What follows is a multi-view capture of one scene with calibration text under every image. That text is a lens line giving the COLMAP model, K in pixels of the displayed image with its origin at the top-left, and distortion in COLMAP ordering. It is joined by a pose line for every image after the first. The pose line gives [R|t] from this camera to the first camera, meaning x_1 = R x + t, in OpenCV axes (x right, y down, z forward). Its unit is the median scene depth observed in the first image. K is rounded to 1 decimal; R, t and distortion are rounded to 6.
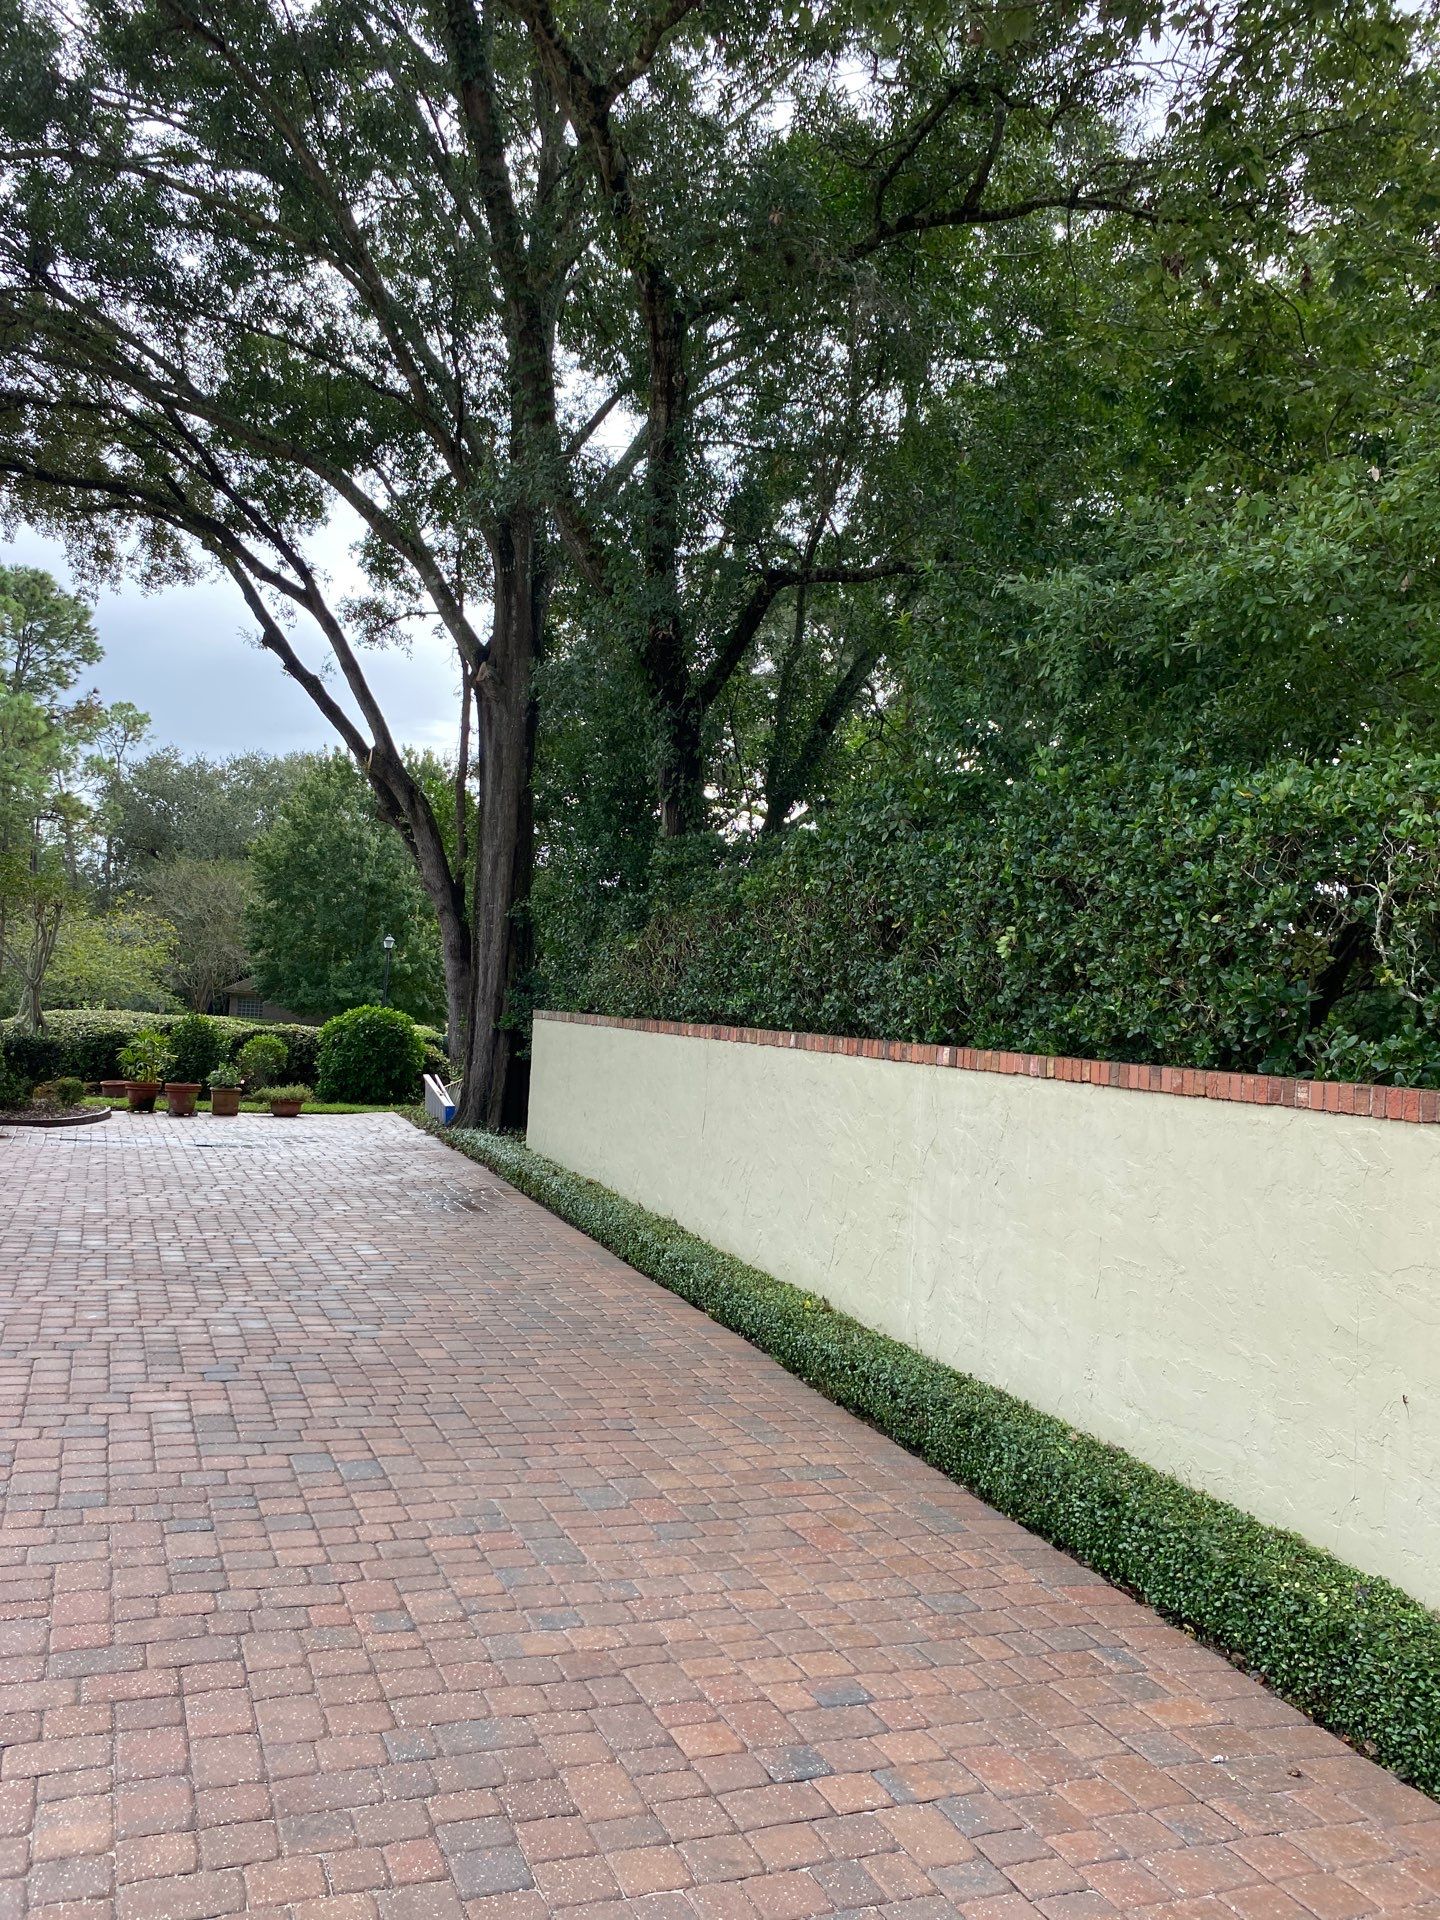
lens RADIAL K [[1474.5, 0, 724.2], [0, 1474.5, 958.0], [0, 0, 1]] dist [0.034492, -0.061628]
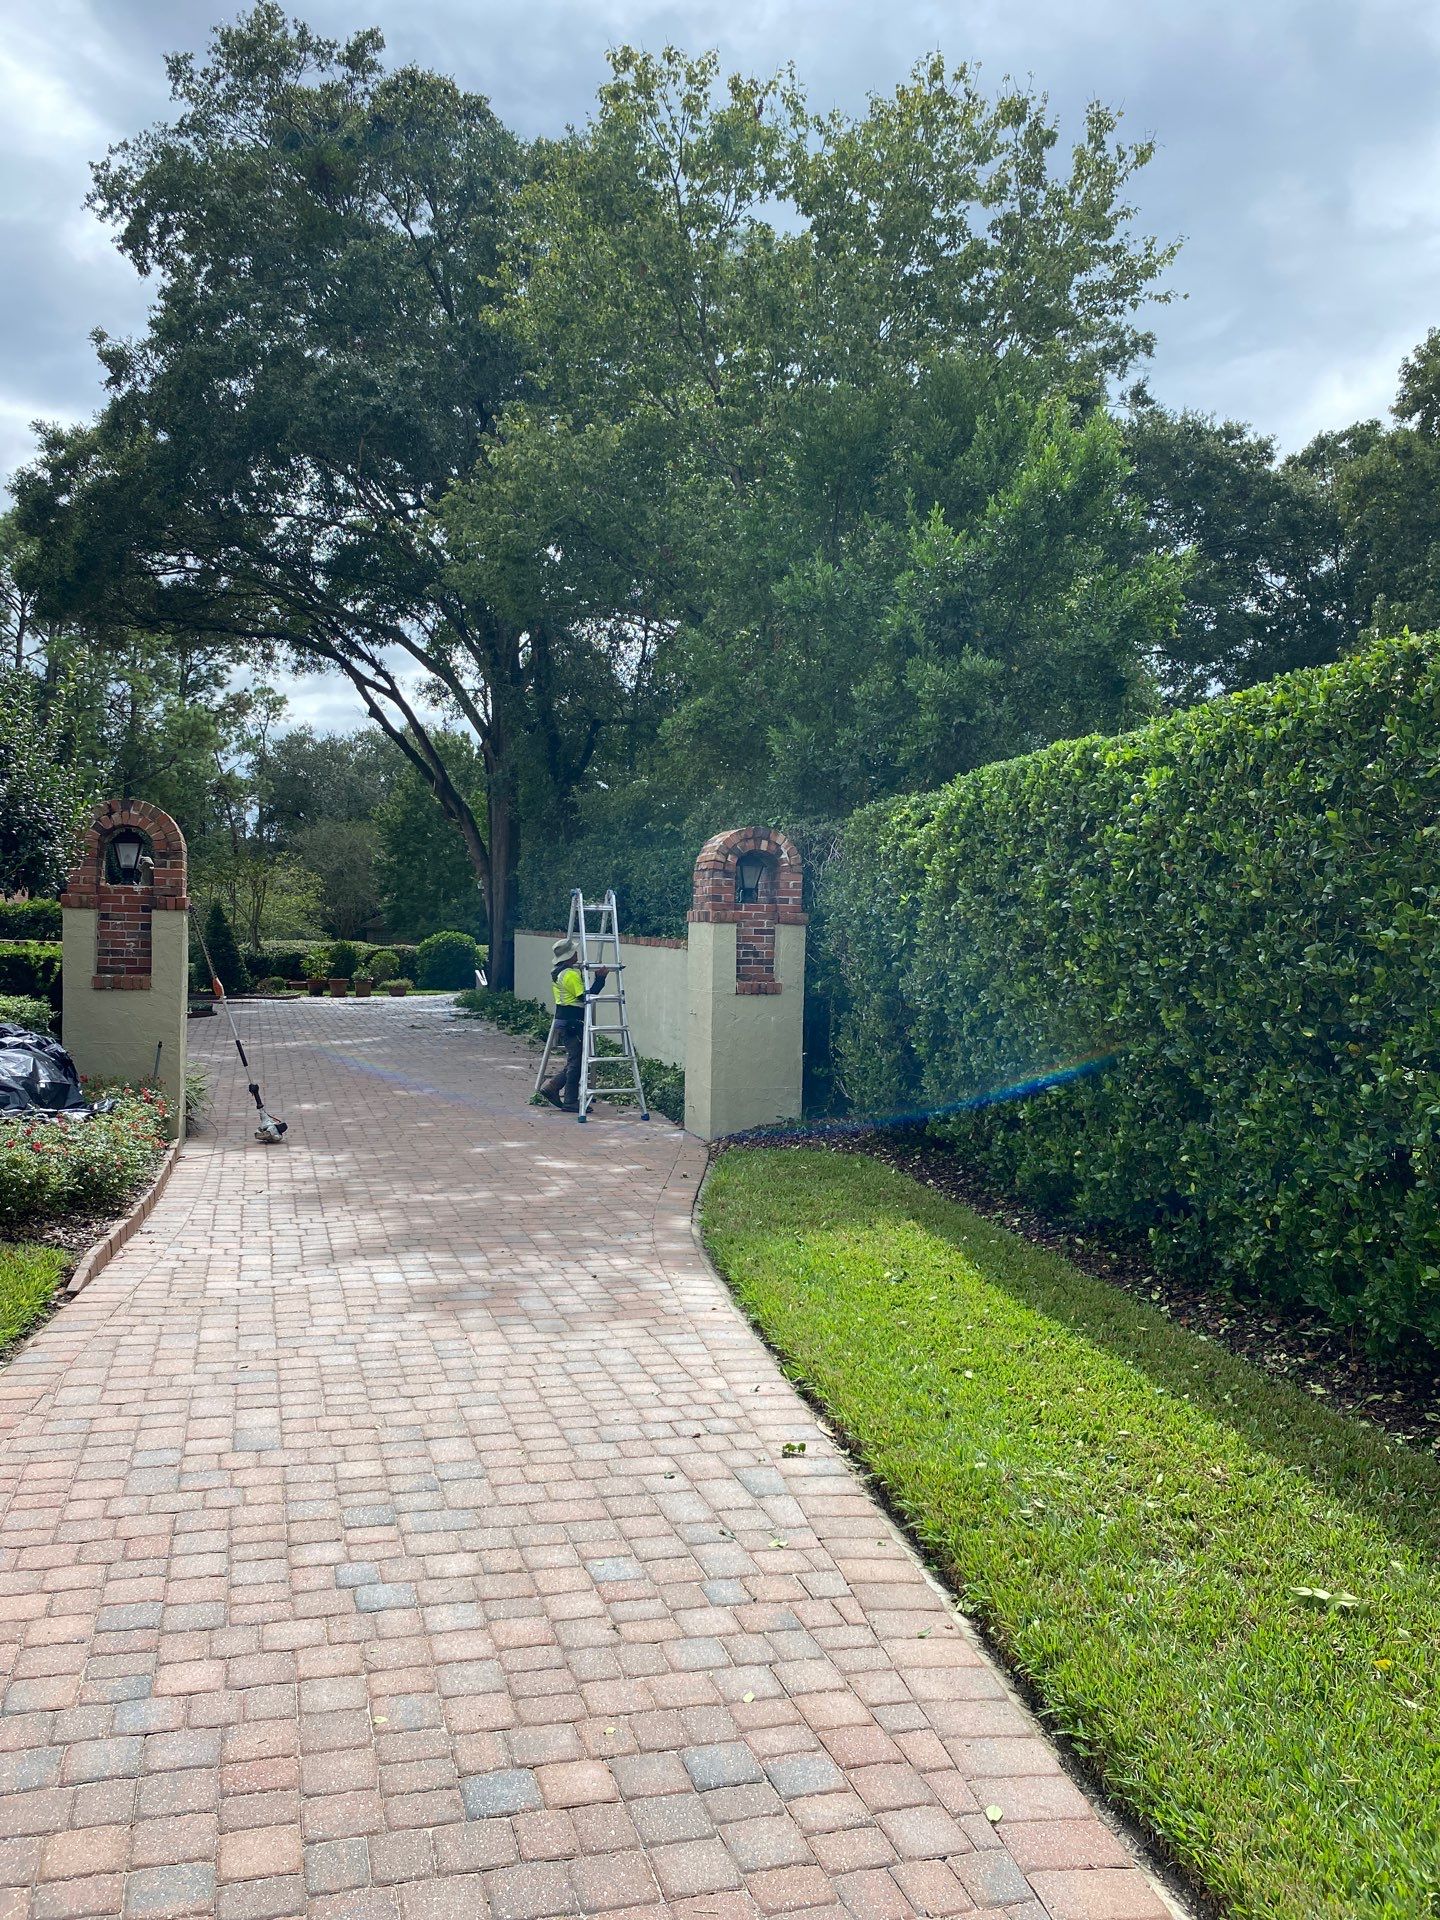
lens RADIAL K [[1474.5, 0, 720.5], [0, 1474.5, 970.7], [0, 0, 1]] dist [0.034492, -0.061628]
pose [[0.995211, -0.037752, -0.090160, 0.200100], [0.043337, 0.997208, 0.060815, -0.010201], [0.087613, -0.064431, 0.994069, -0.575646]]
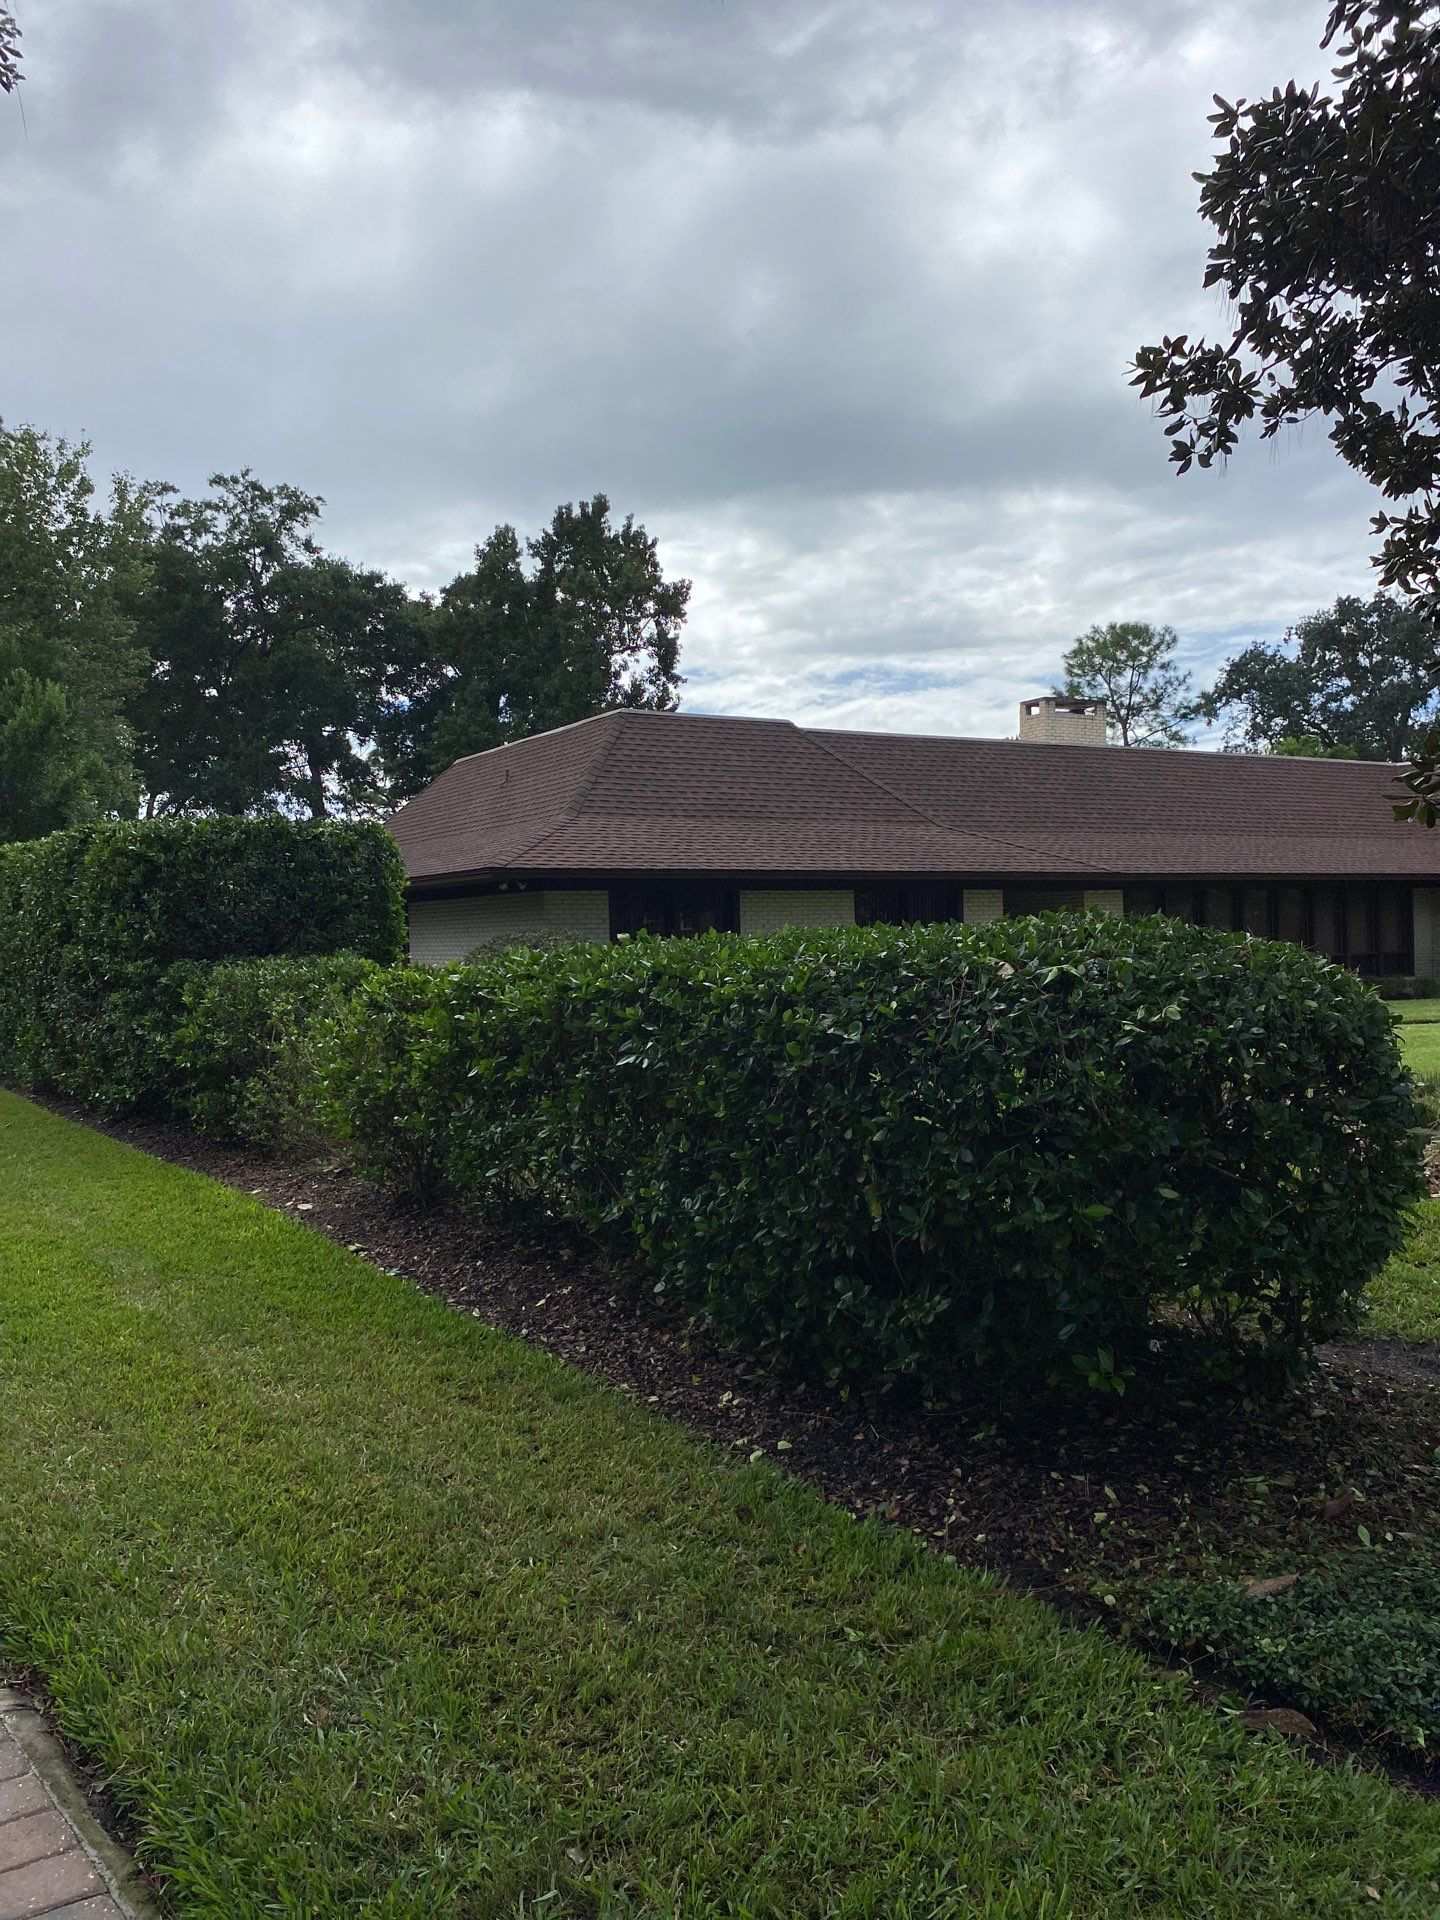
lens RADIAL K [[1472.0, 0, 713.5], [0, 1472.0, 979.1], [0, 0, 1]] dist [0.021028, -0.040409]
pose [[0.954387, -0.085406, 0.286097, 0.410664], [0.064706, 0.994607, 0.081062, -0.013900], [-0.291477, -0.058852, 0.954766, -1.170069]]
